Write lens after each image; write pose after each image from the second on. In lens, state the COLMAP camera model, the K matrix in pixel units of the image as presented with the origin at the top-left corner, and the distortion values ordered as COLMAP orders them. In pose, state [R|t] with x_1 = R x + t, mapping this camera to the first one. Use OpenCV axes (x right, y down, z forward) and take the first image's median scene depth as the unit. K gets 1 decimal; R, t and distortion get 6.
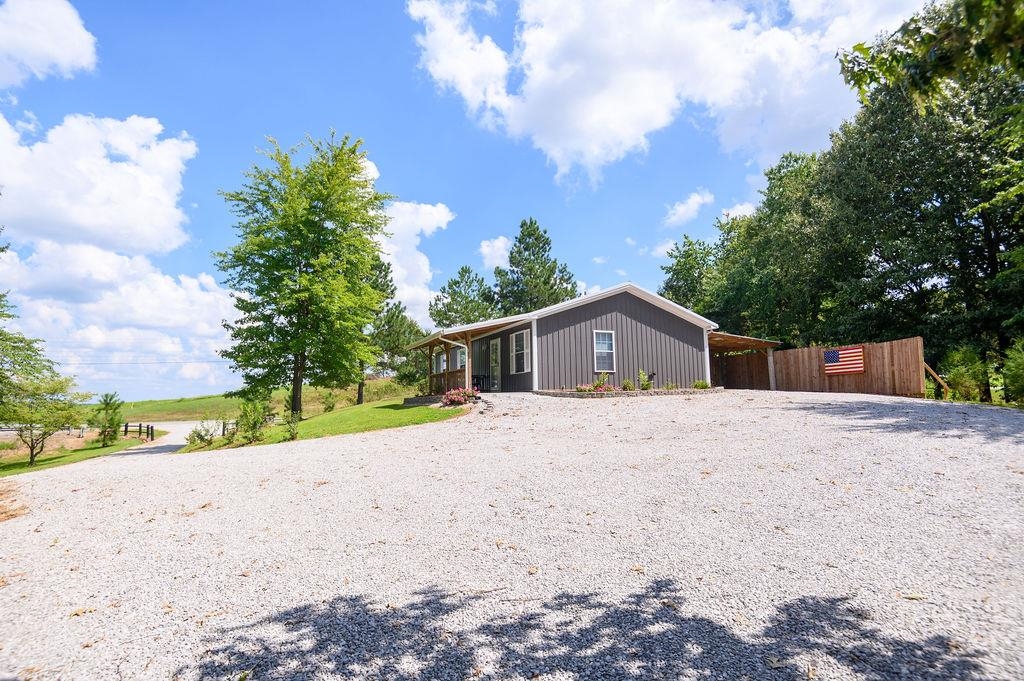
lens RADIAL K [[485.1, 0, 509.3], [0, 485.1, 352.1], [0, 0, 1]] dist [0.000156, 0.000063]
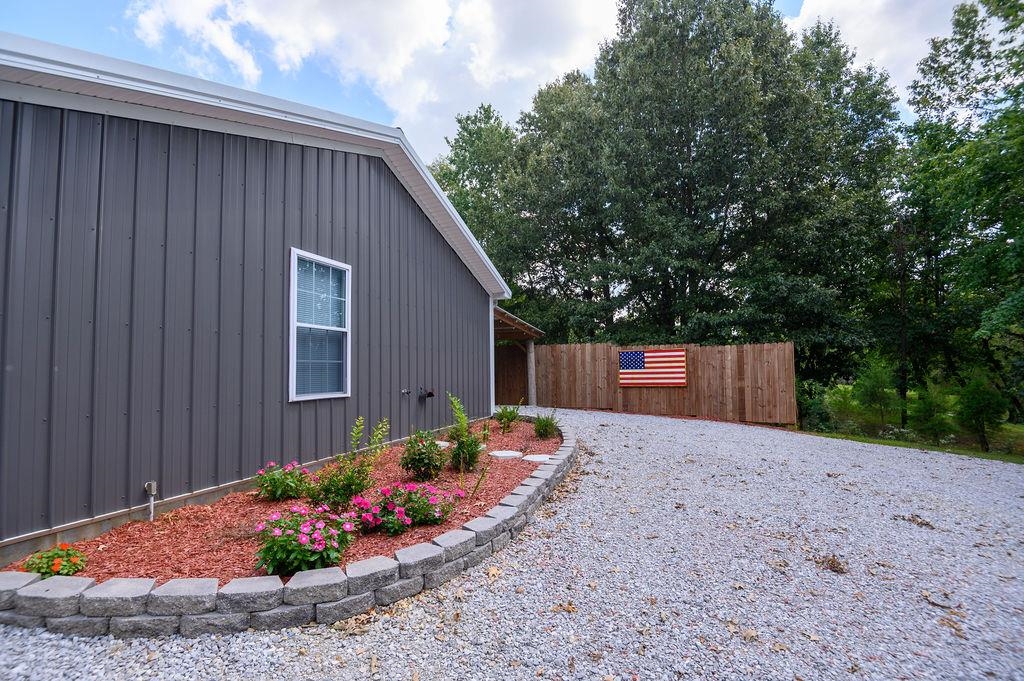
lens RADIAL K [[467.9, 0, 503.5], [0, 467.9, 348.2], [0, 0, 1]] dist [-0.009806, -0.005210]
pose [[0.694153, 0.043566, 0.718508, 0.041311], [-0.067899, 0.997679, 0.005104, 0.001316], [-0.716618, -0.052329, 0.695500, 0.427045]]
